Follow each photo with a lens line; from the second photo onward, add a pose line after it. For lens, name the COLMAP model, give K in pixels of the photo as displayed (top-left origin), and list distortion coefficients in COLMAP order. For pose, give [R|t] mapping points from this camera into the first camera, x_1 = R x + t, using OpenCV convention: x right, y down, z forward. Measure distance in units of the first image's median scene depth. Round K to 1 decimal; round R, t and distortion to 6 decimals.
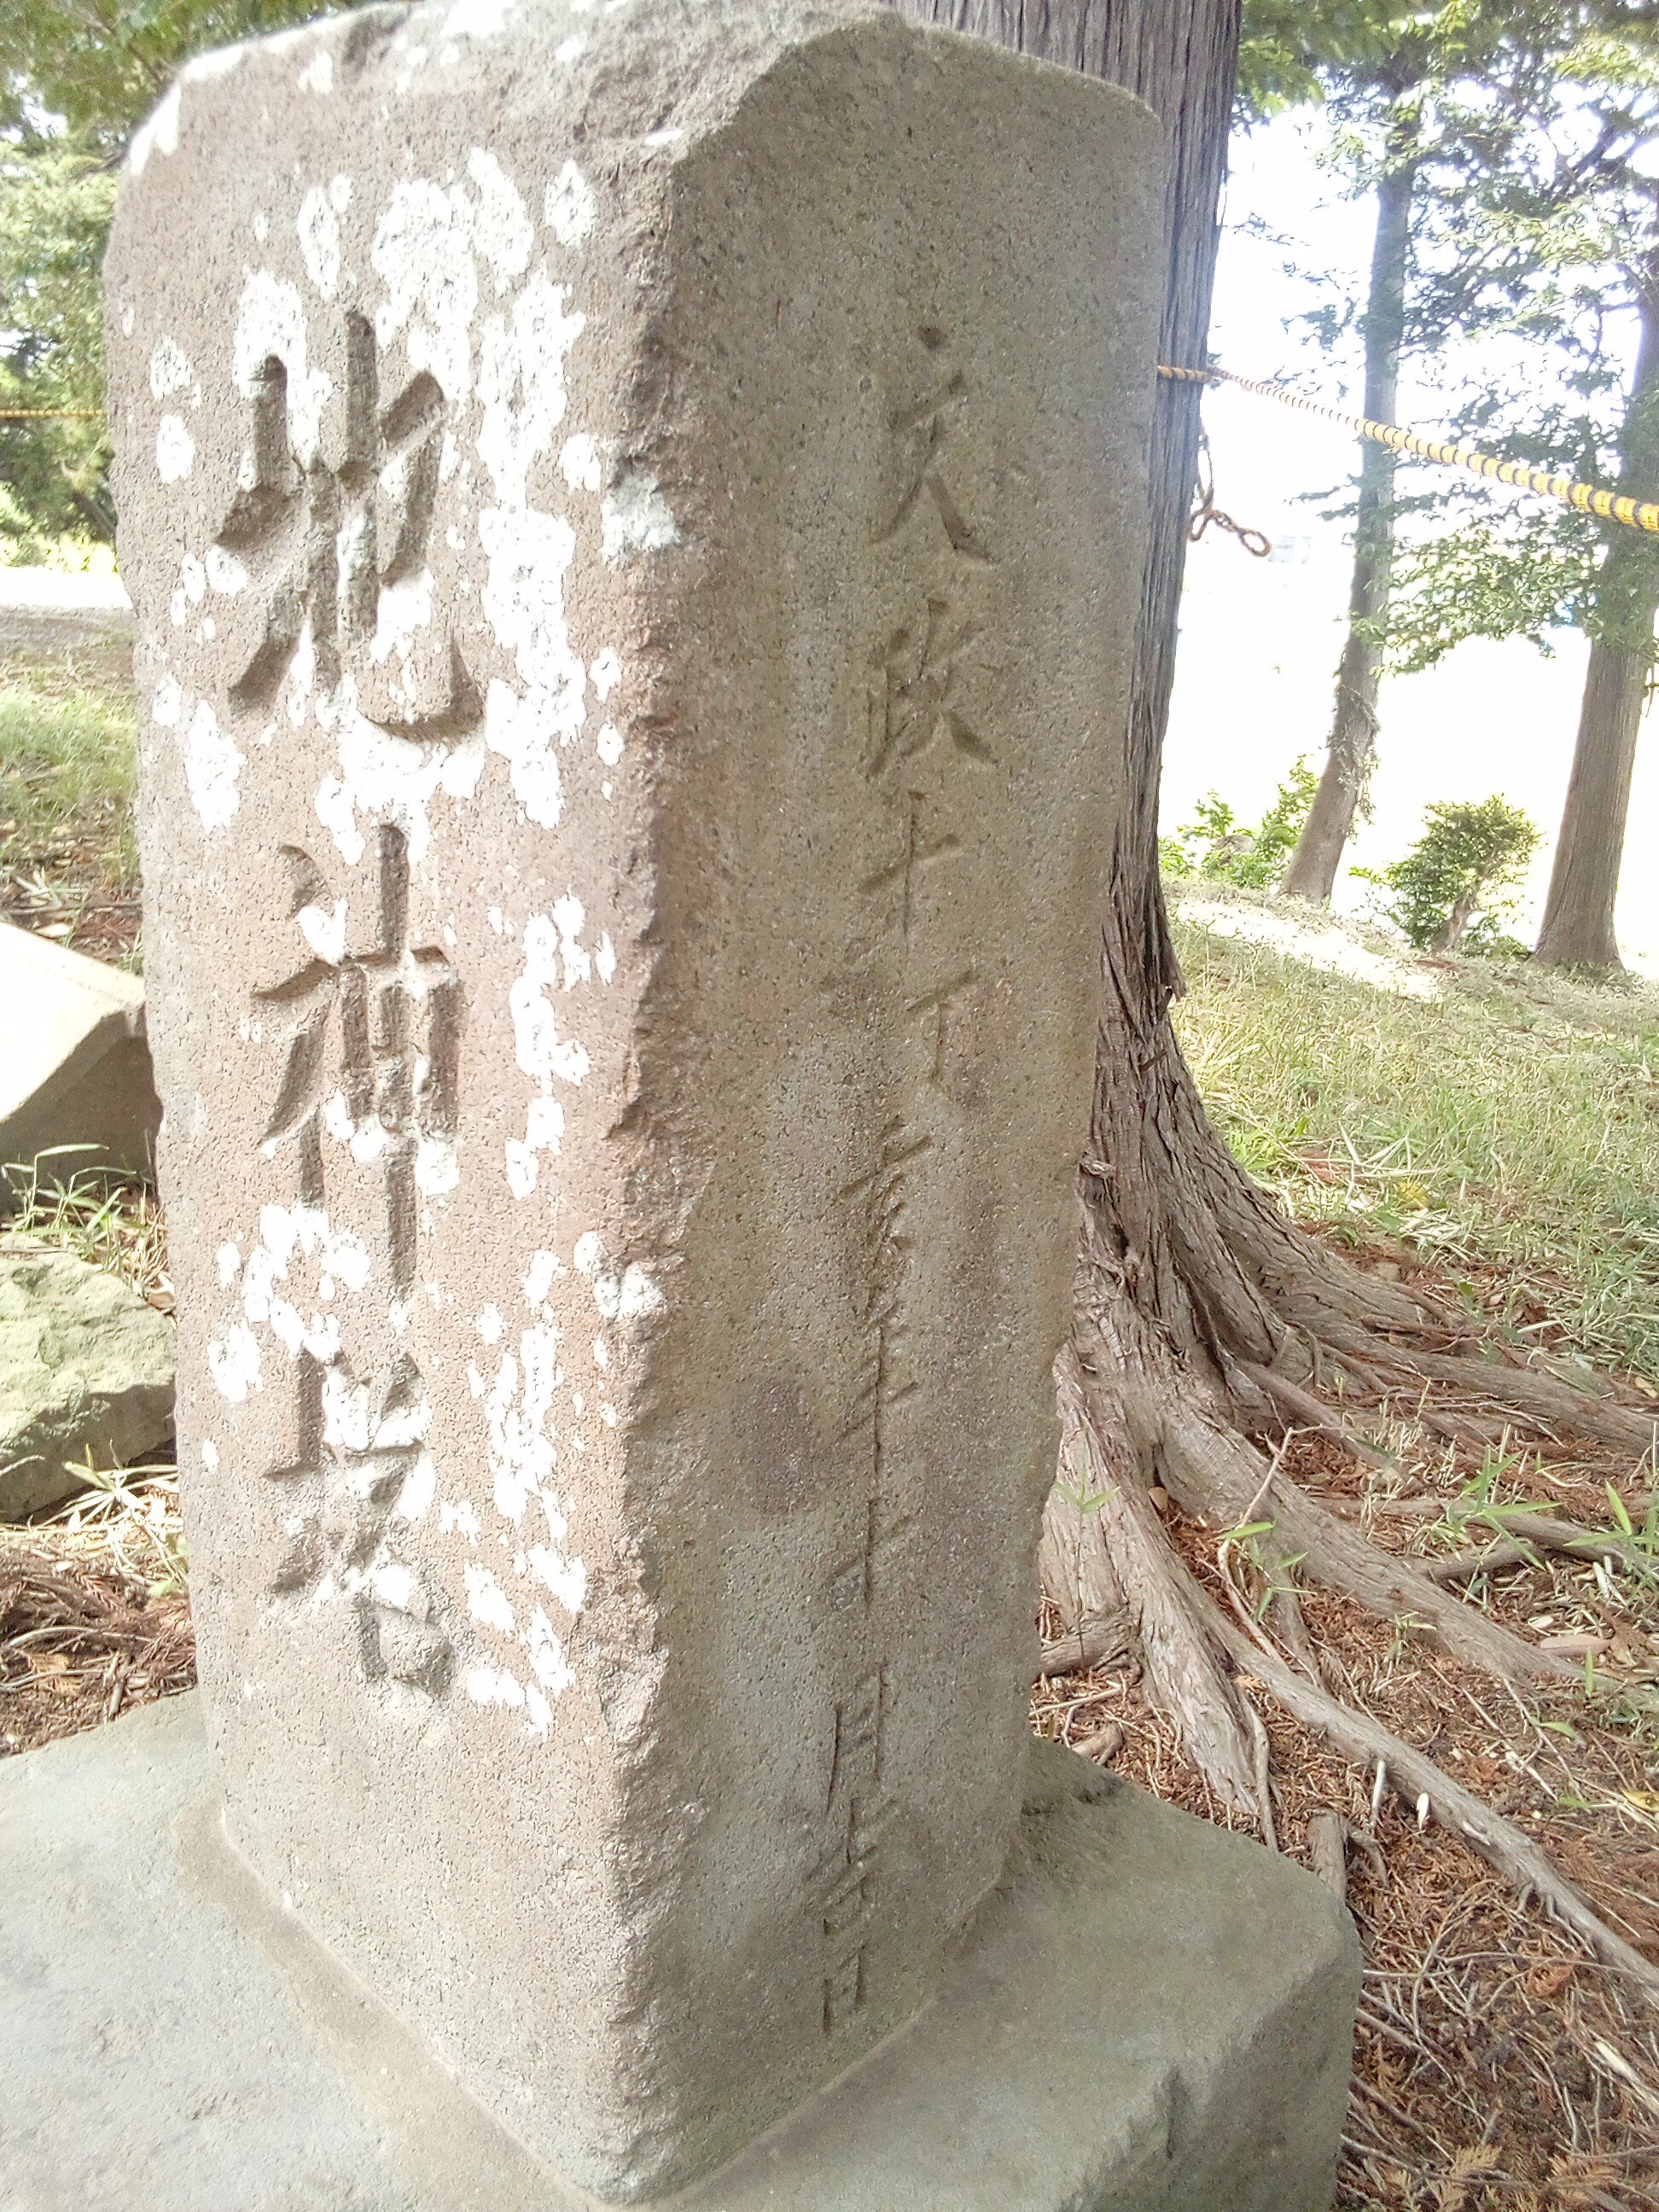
lens RADIAL K [[1833.0, 0, 812.5], [0, 1833.0, 1109.3], [0, 0, 1]] dist [0.078288, -0.115146]
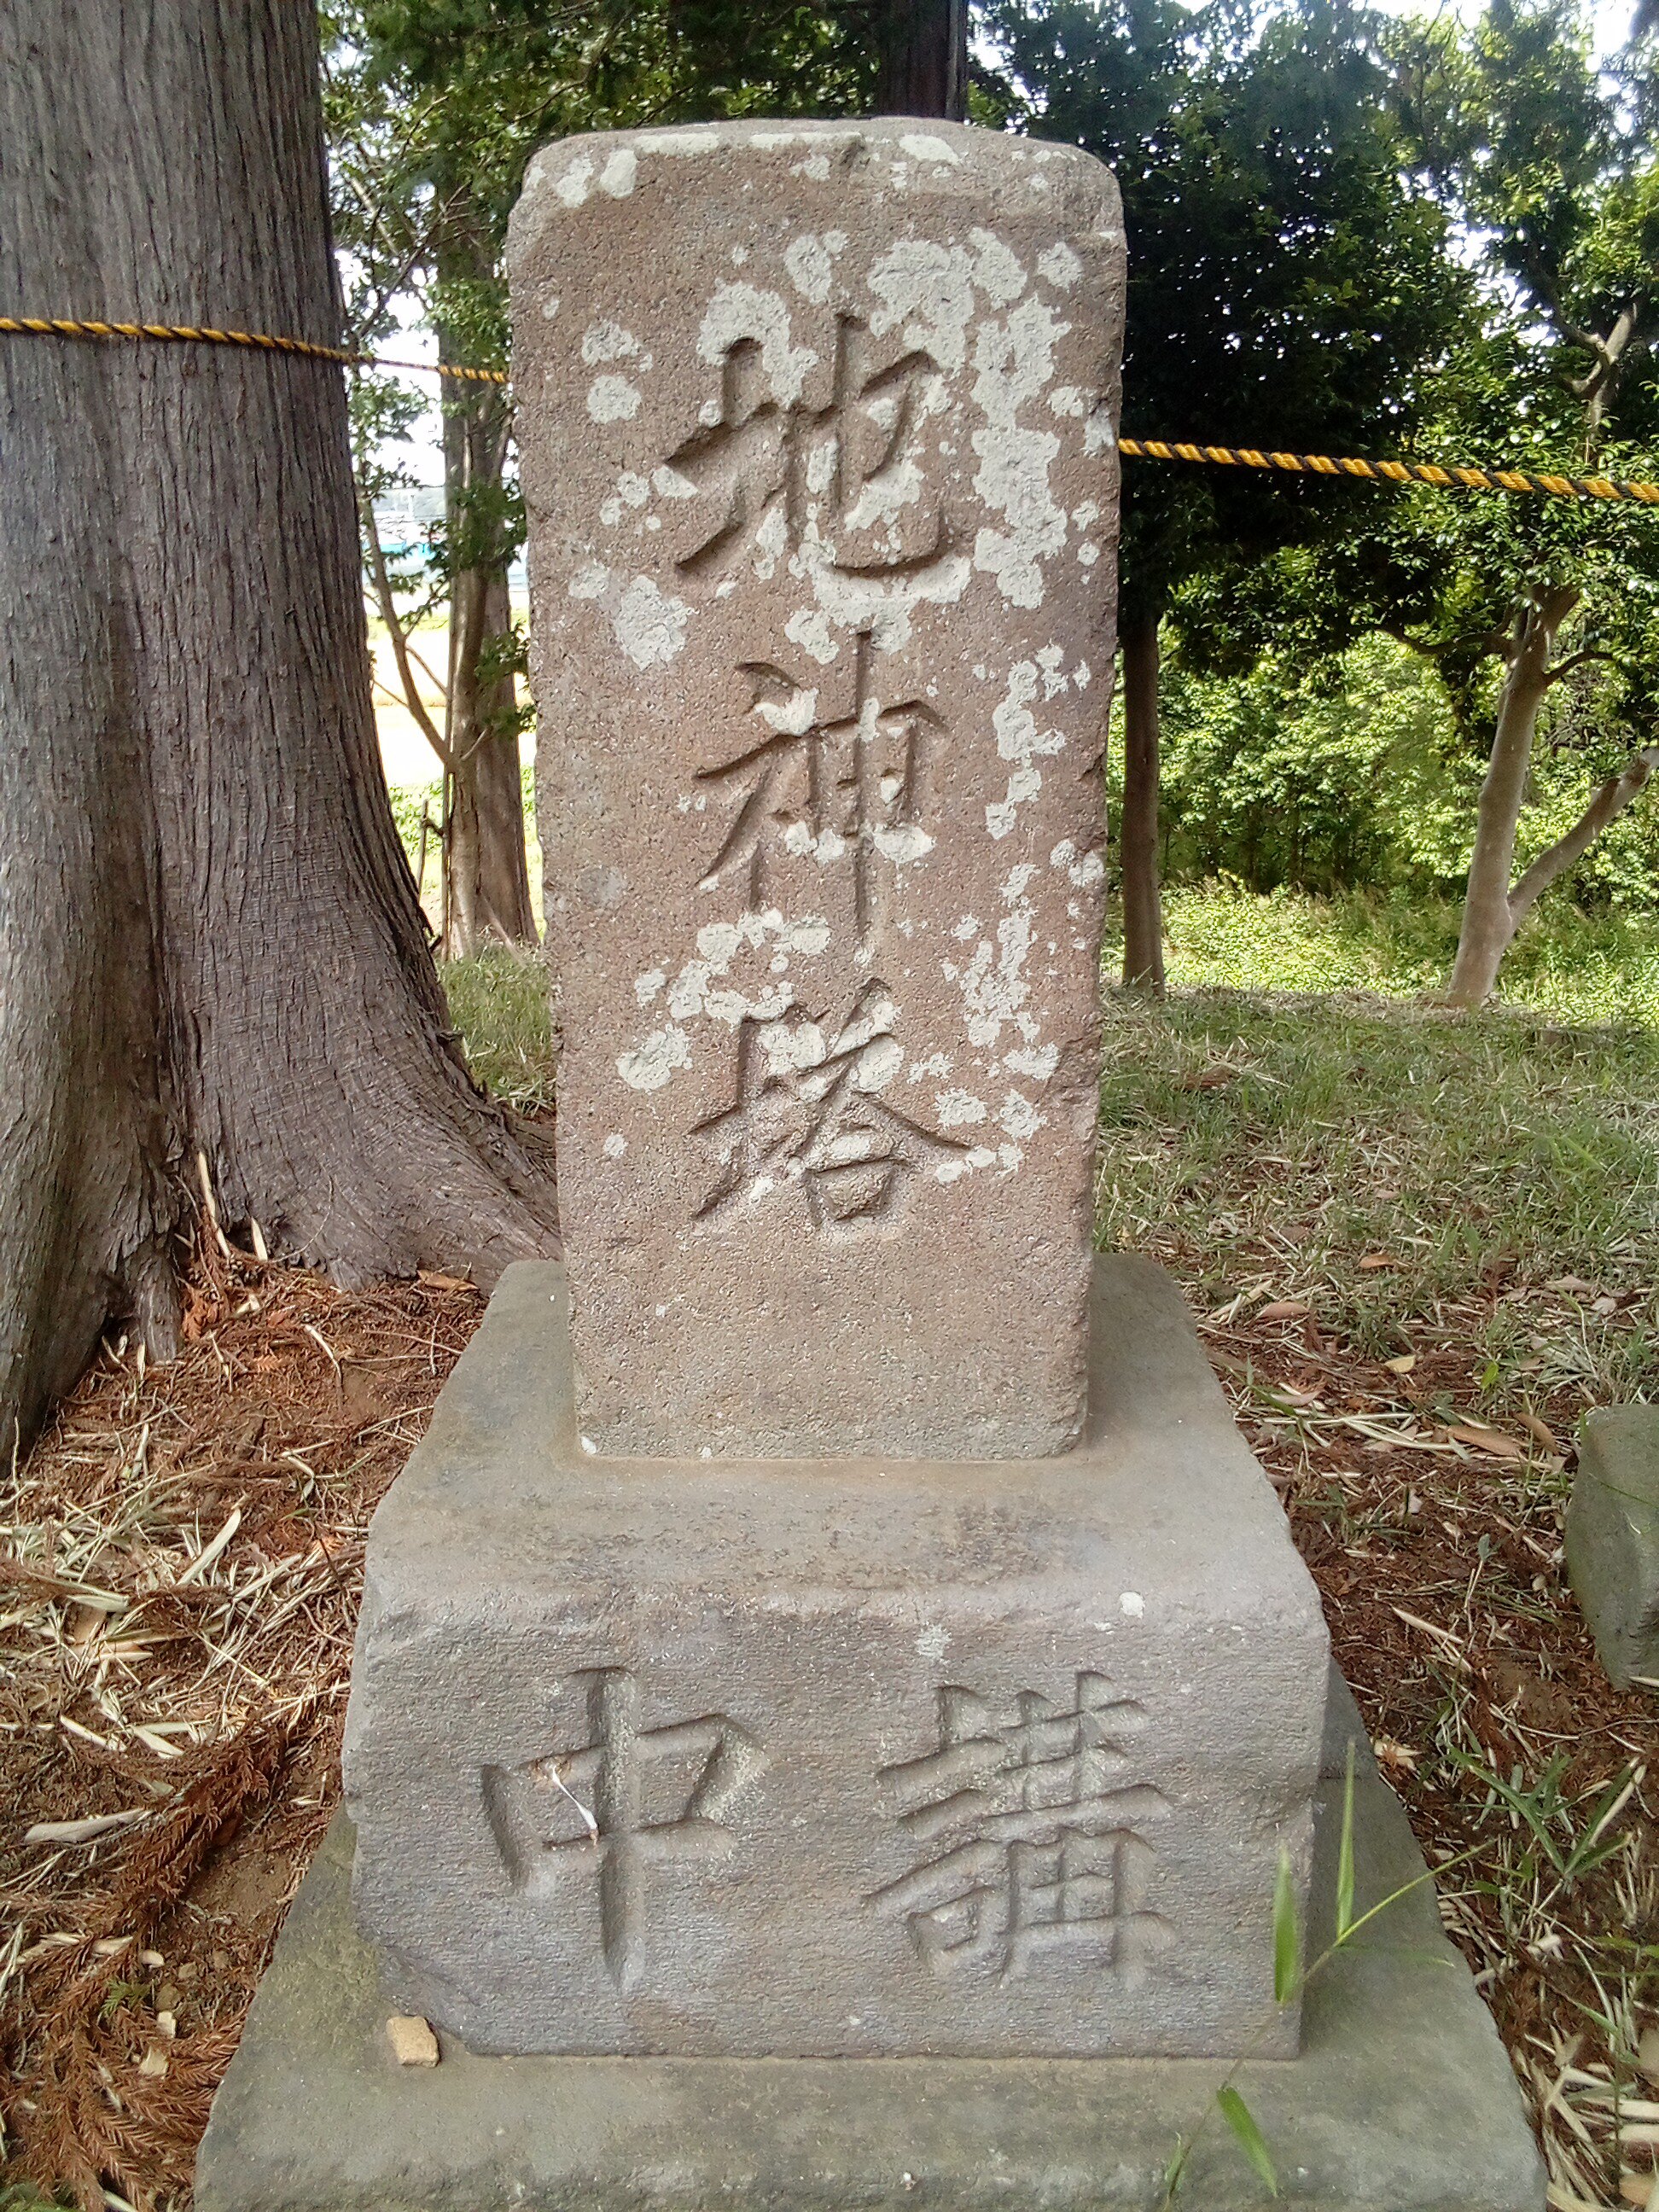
lens RADIAL K [[1833.0, 0, 835.9], [0, 1833.0, 1116.0], [0, 0, 1]] dist [0.078288, -0.115146]
pose [[0.736092, -0.231385, 0.636105, -1.470455], [0.232027, 0.969075, 0.084005, 0.124492], [-0.635871, 0.085759, 0.767016, -0.203575]]
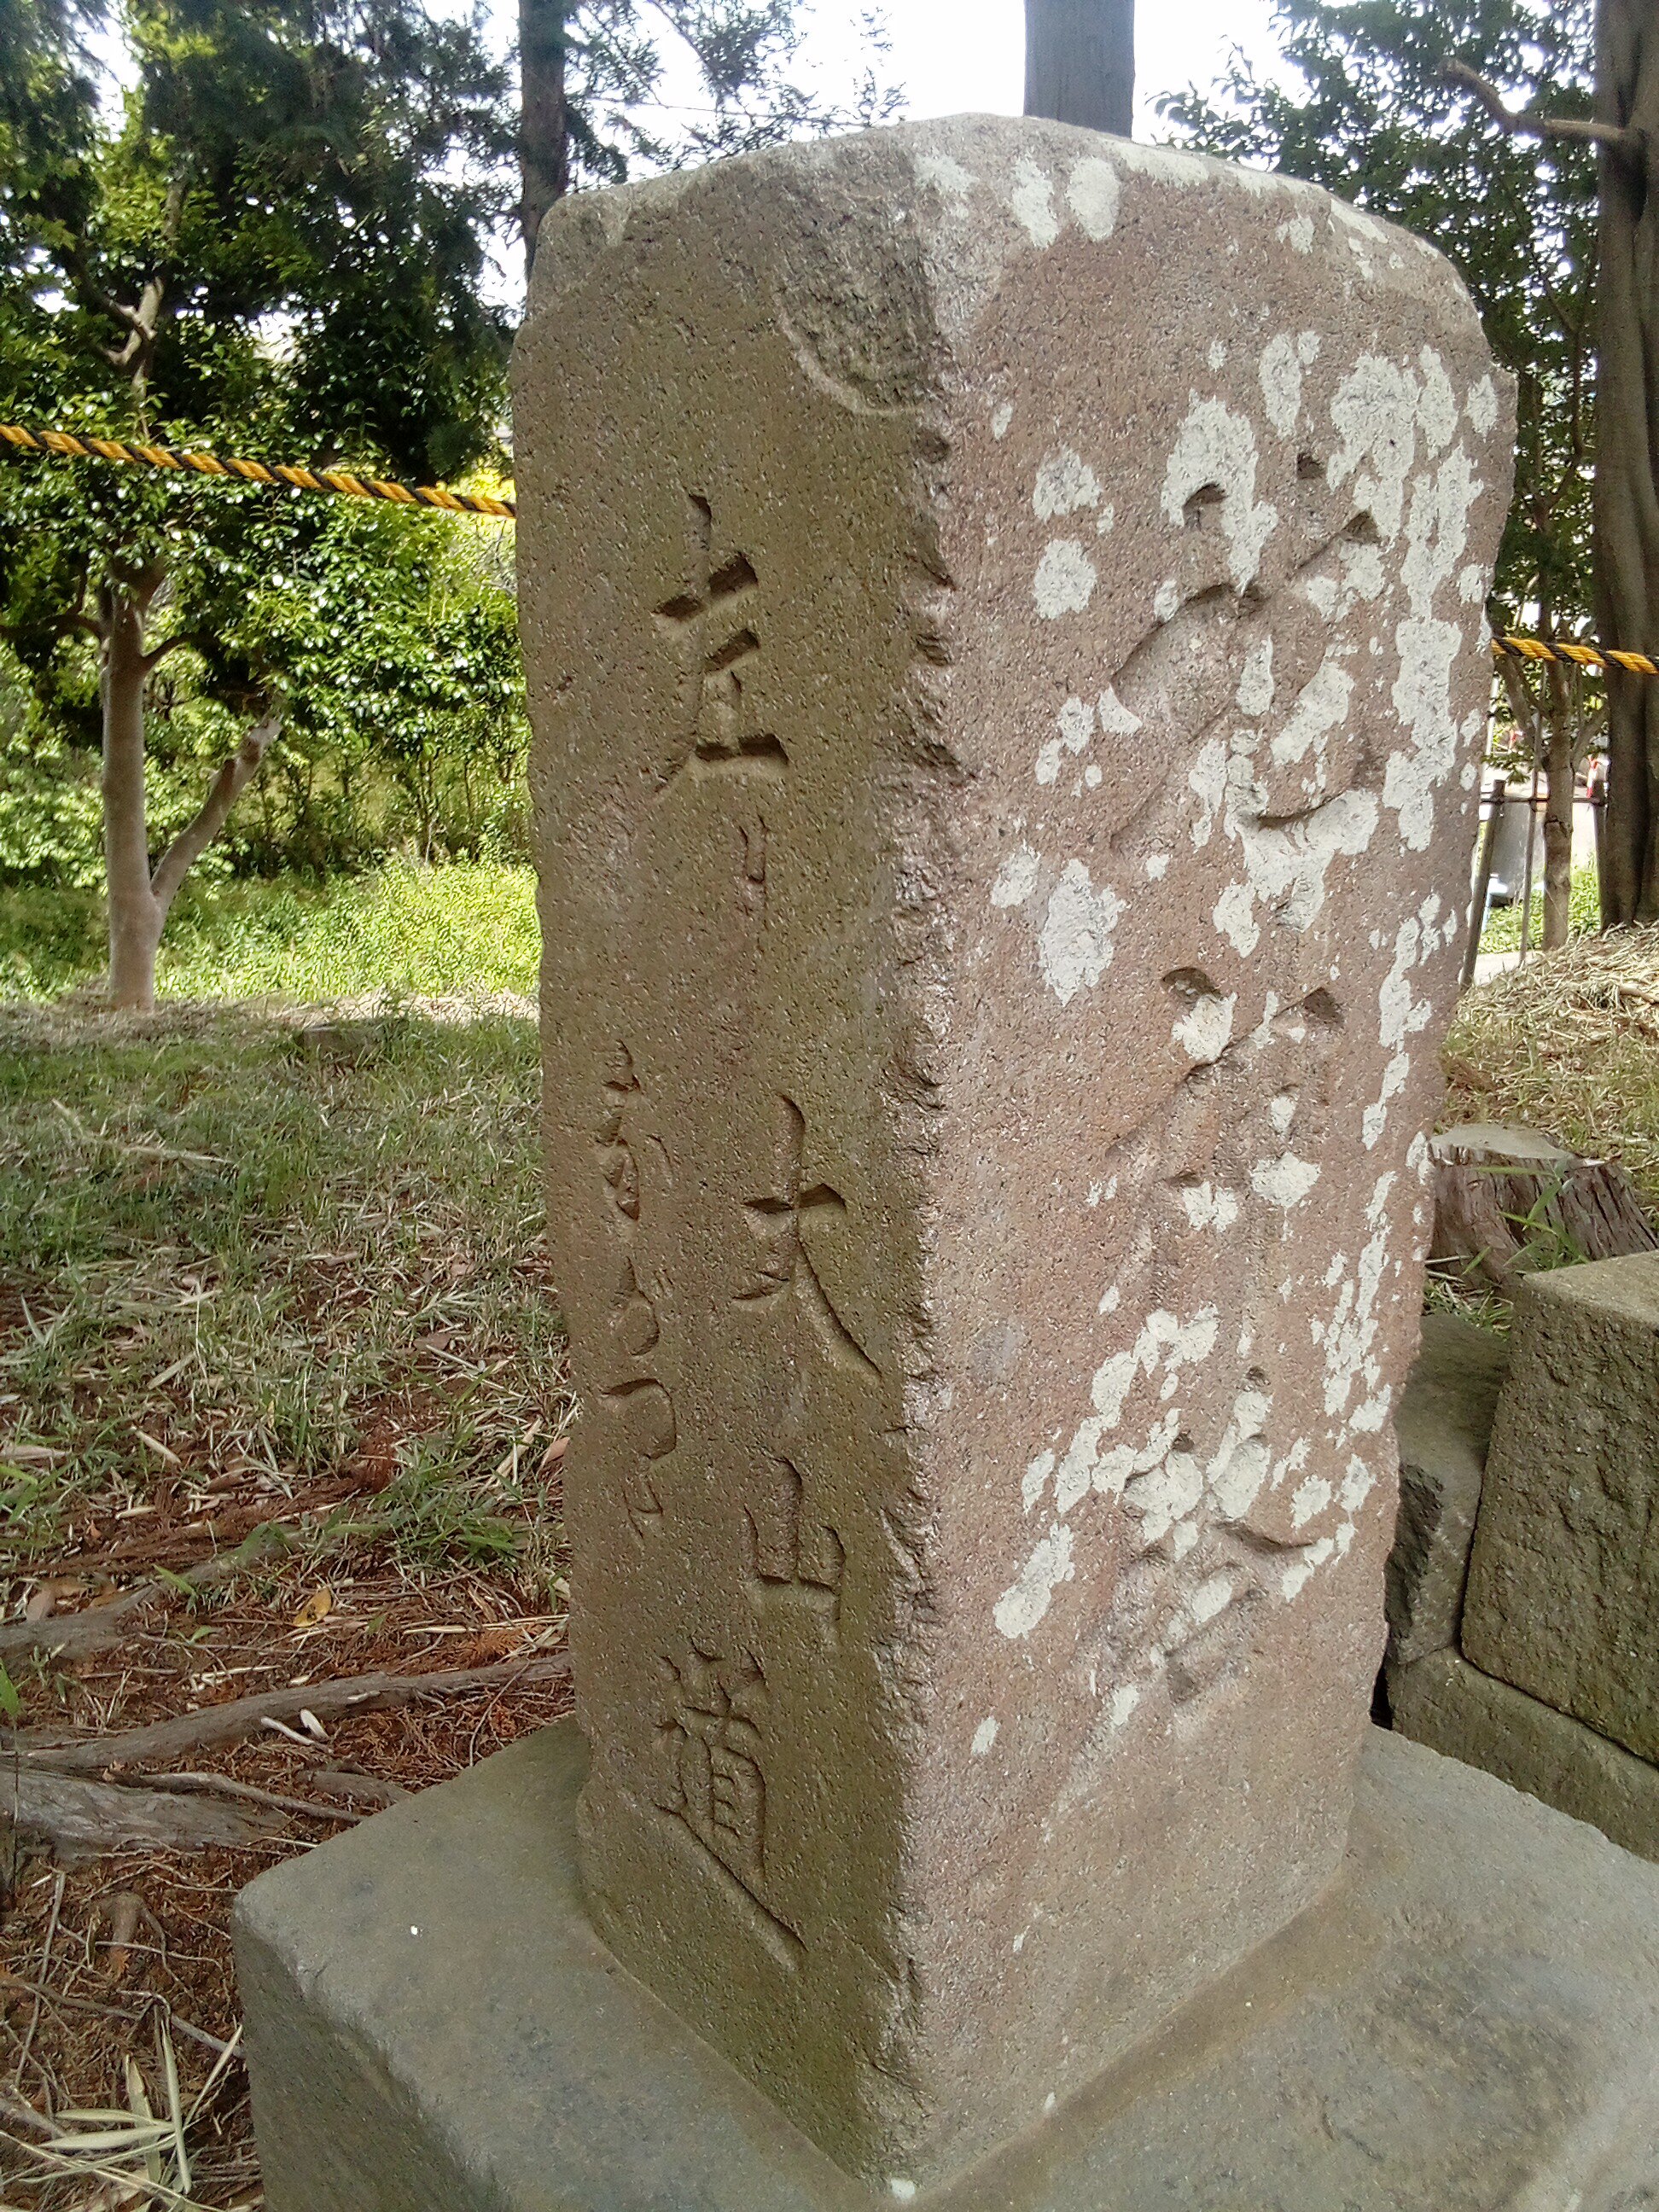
lens RADIAL K [[1833.0, 0, 821.1], [0, 1833.0, 1110.7], [0, 0, 1]] dist [0.078288, -0.115146]
pose [[0.059419, -0.331549, 0.941565, -1.432186], [0.284106, 0.909840, 0.302449, -0.489134], [-0.956950, 0.249533, 0.148257, 1.208828]]
